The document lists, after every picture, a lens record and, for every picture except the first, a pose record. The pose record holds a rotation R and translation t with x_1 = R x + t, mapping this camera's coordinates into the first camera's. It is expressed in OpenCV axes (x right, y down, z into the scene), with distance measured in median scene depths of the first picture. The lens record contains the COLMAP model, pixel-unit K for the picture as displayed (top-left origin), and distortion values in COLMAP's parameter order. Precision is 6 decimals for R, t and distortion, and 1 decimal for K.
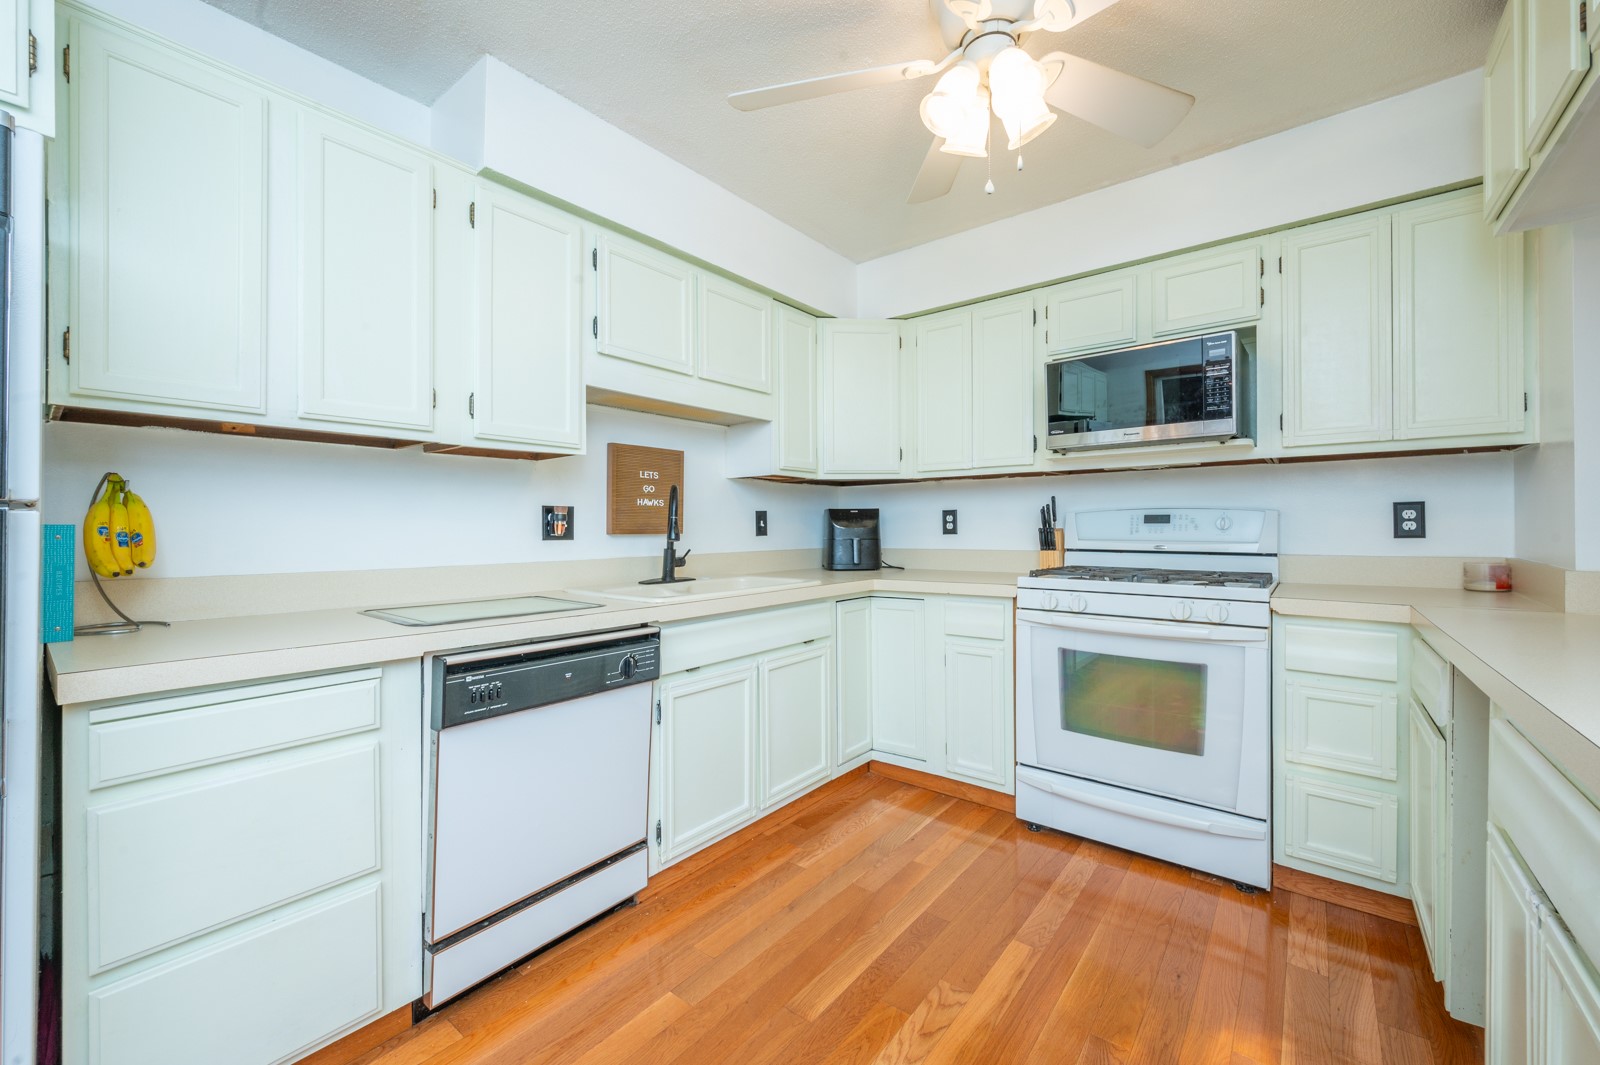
lens RADIAL K [[635.5, 0, 803.4], [0, 635.5, 529.0], [0, 0, 1]] dist [0.000724, -0.000319]
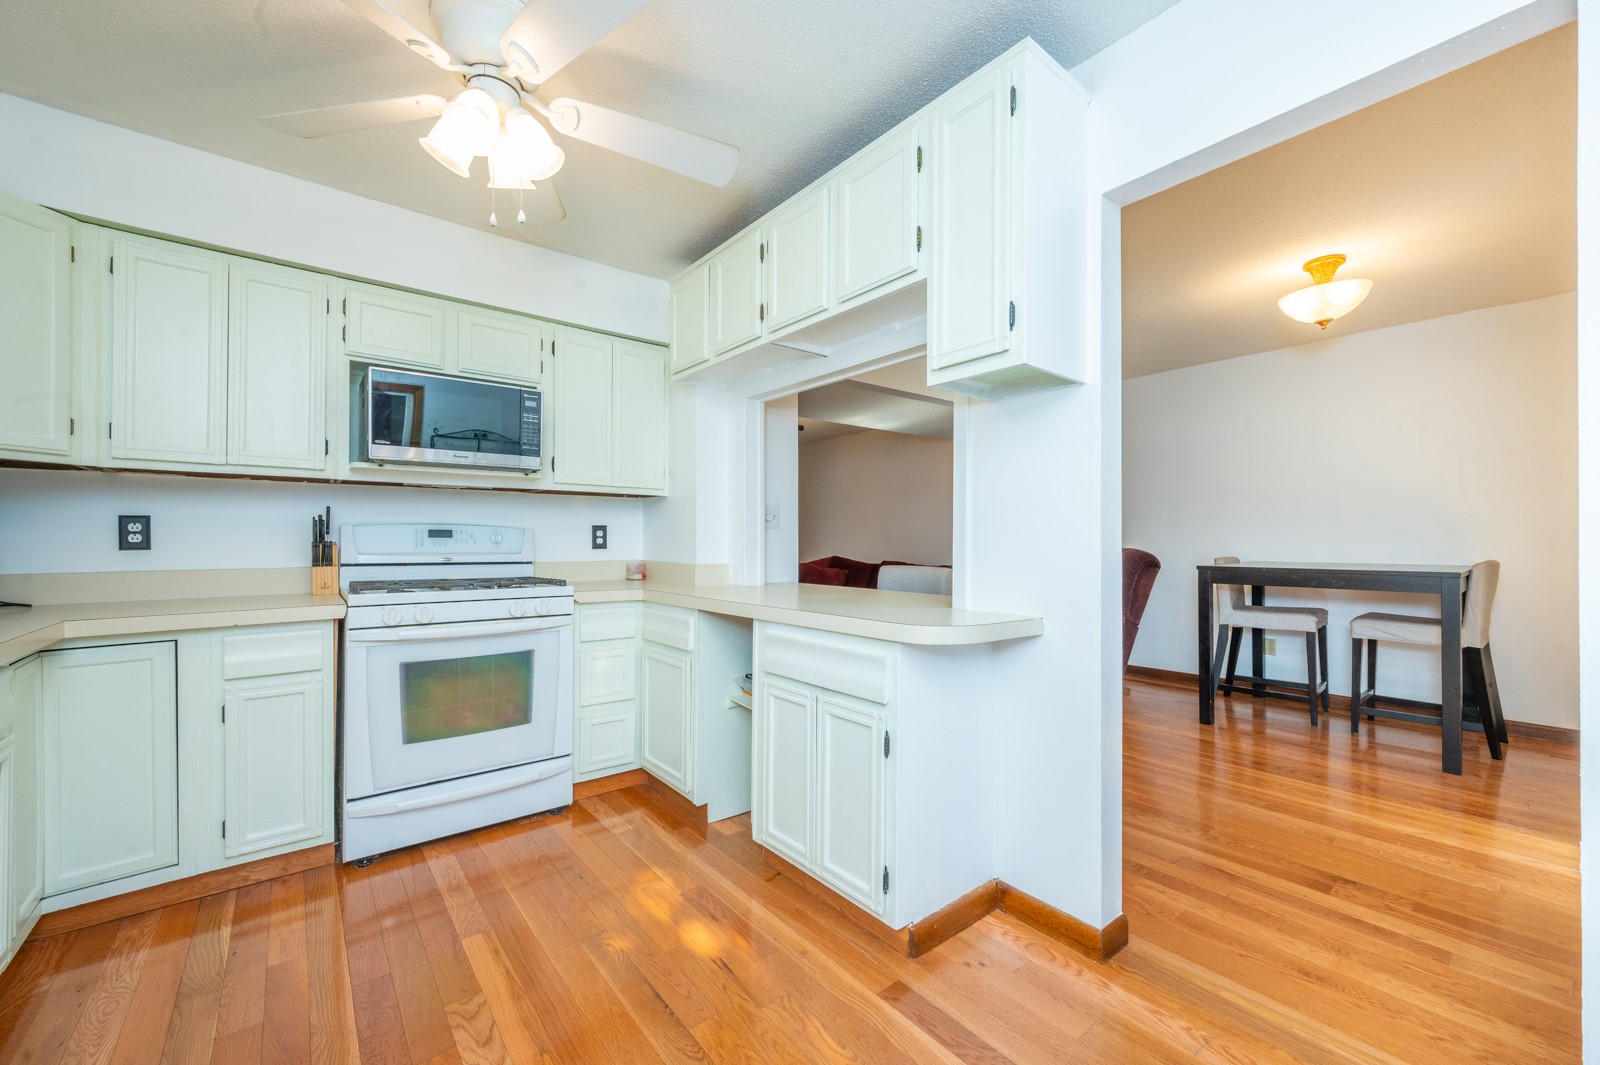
lens RADIAL K [[636.4, 0, 800.2], [0, 636.4, 542.8], [0, 0, 1]] dist [0.001232, 0.000122]
pose [[0.213187, 0.001084, 0.977011, -0.435733], [-0.000966, 0.999999, -0.000899, 0.000647], [-0.977011, -0.000753, 0.213188, 0.186376]]
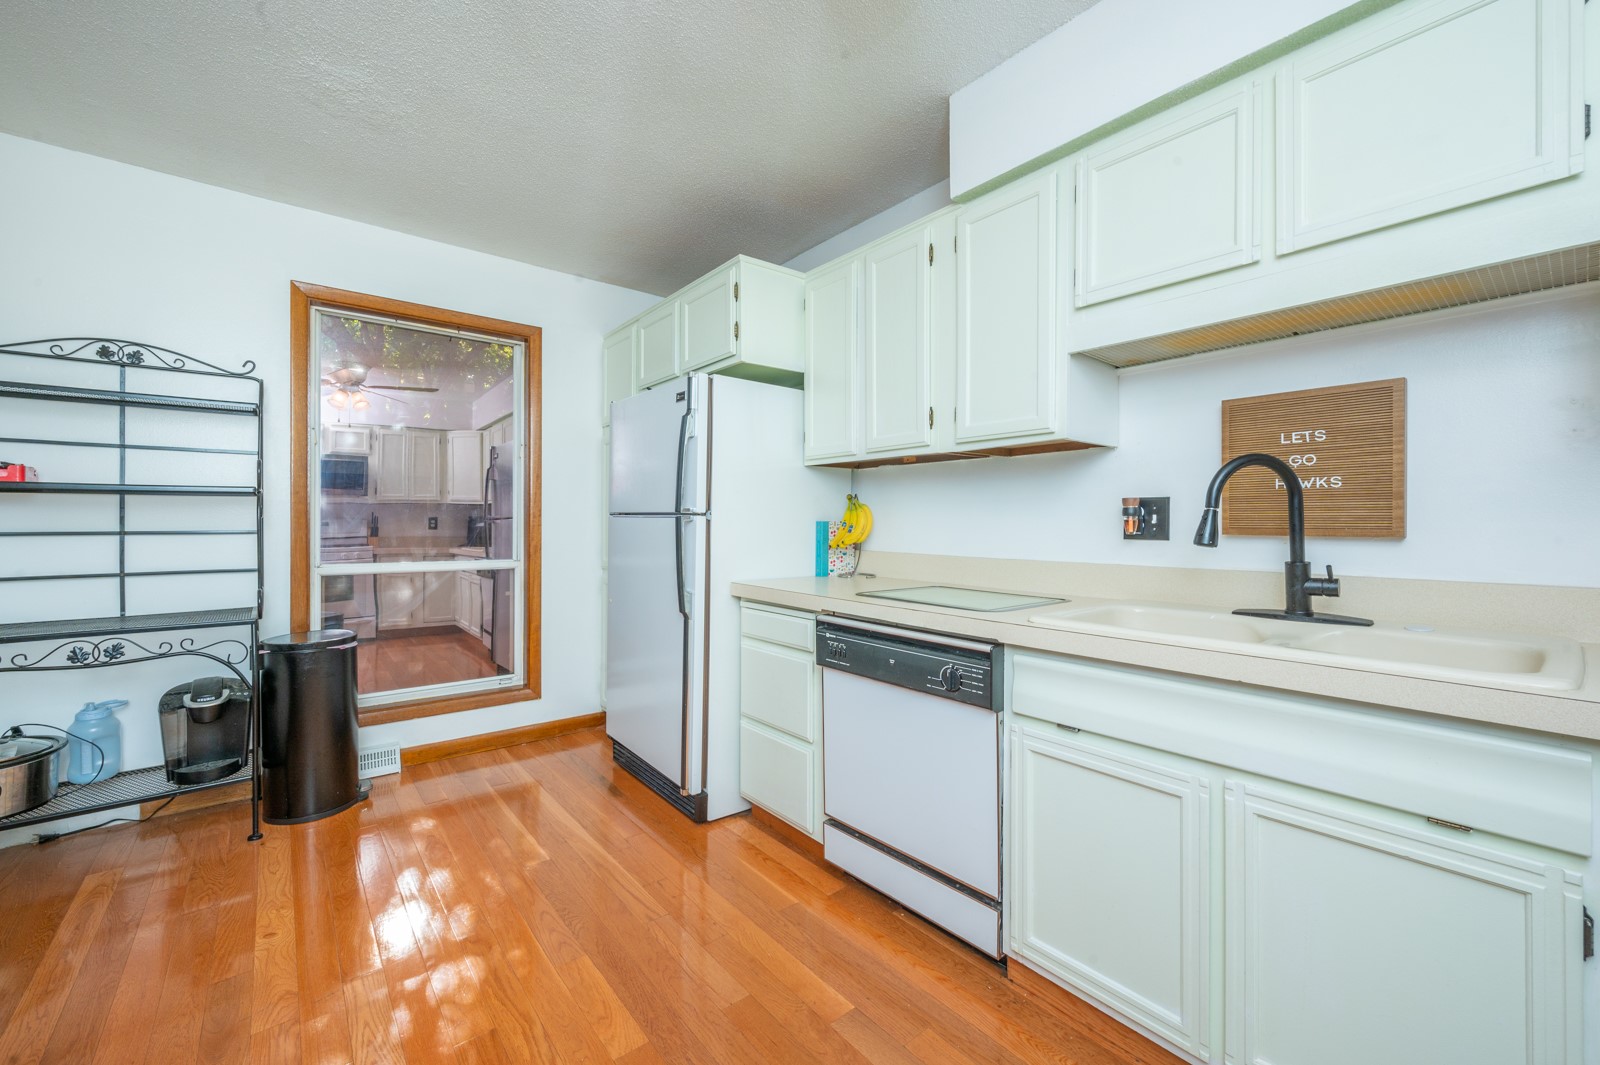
lens RADIAL K [[635.5, 0, 803.4], [0, 635.5, 529.0], [0, 0, 1]] dist [0.000724, -0.000319]
pose [[-0.200863, 0.011903, -0.979547, 0.505296], [-0.004333, 0.999906, 0.013039, -0.005022], [0.979610, 0.006863, -0.200792, 0.760153]]
